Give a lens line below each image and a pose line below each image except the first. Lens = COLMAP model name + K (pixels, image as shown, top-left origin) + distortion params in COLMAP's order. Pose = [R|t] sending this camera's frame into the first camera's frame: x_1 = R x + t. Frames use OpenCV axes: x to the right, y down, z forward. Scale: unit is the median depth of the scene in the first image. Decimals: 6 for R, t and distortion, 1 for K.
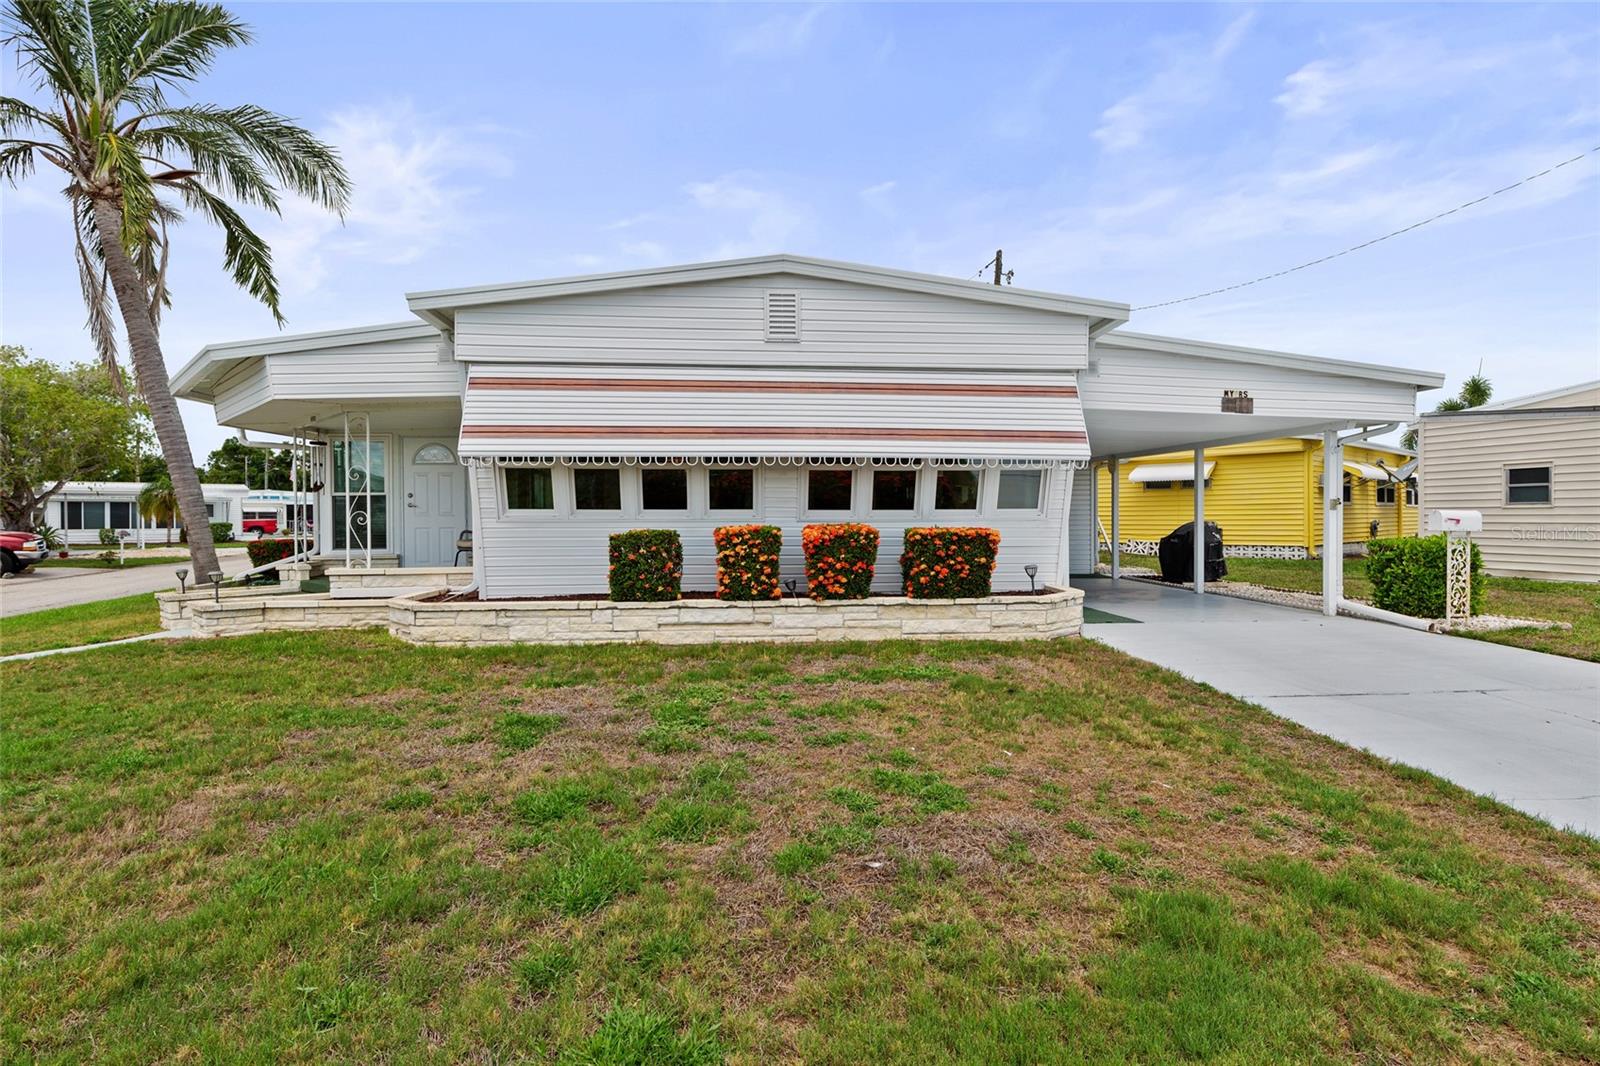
lens RADIAL K [[835.1, 0, 800.4], [0, 835.1, 527.2], [0, 0, 1]] dist [0.002079, 0.000301]
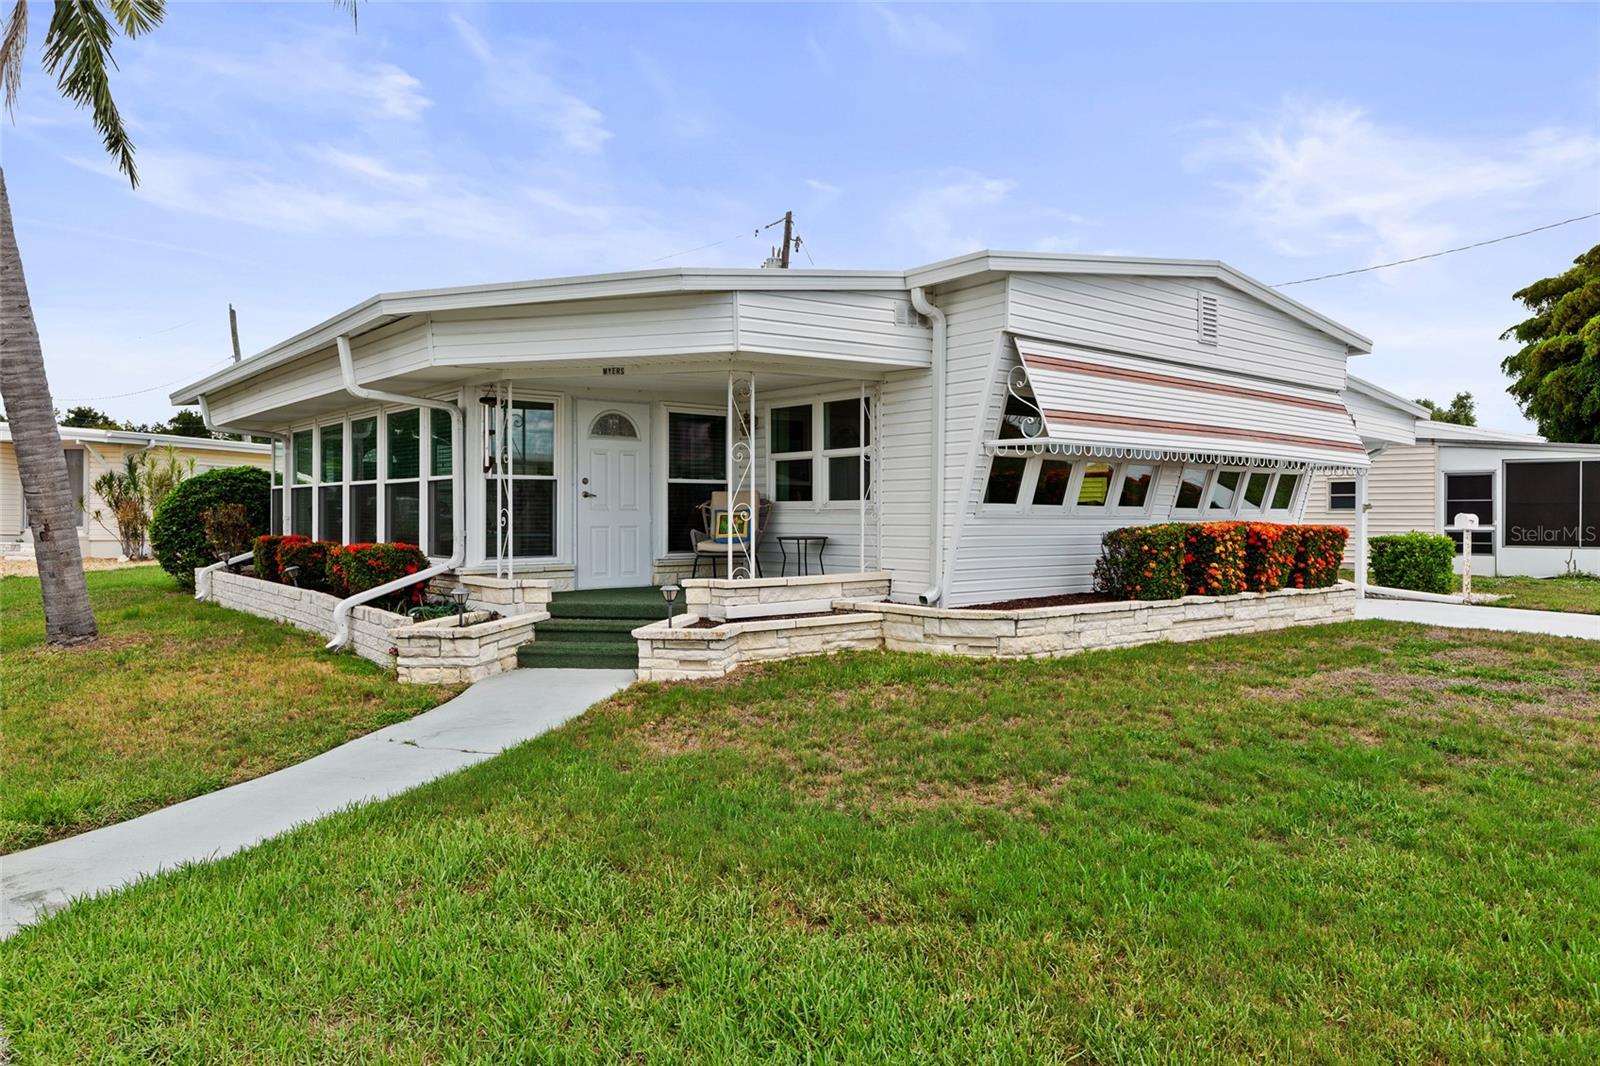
lens RADIAL K [[1091.3, 0, 801.5], [0, 1091.3, 533.9], [0, 0, 1]] dist [0.000106, 0.000139]
pose [[0.818045, -0.002096, 0.575150, -1.203968], [0.002517, 0.999997, 0.000063, 0.010159], [-0.575148, 0.001396, 0.818048, 0.189876]]
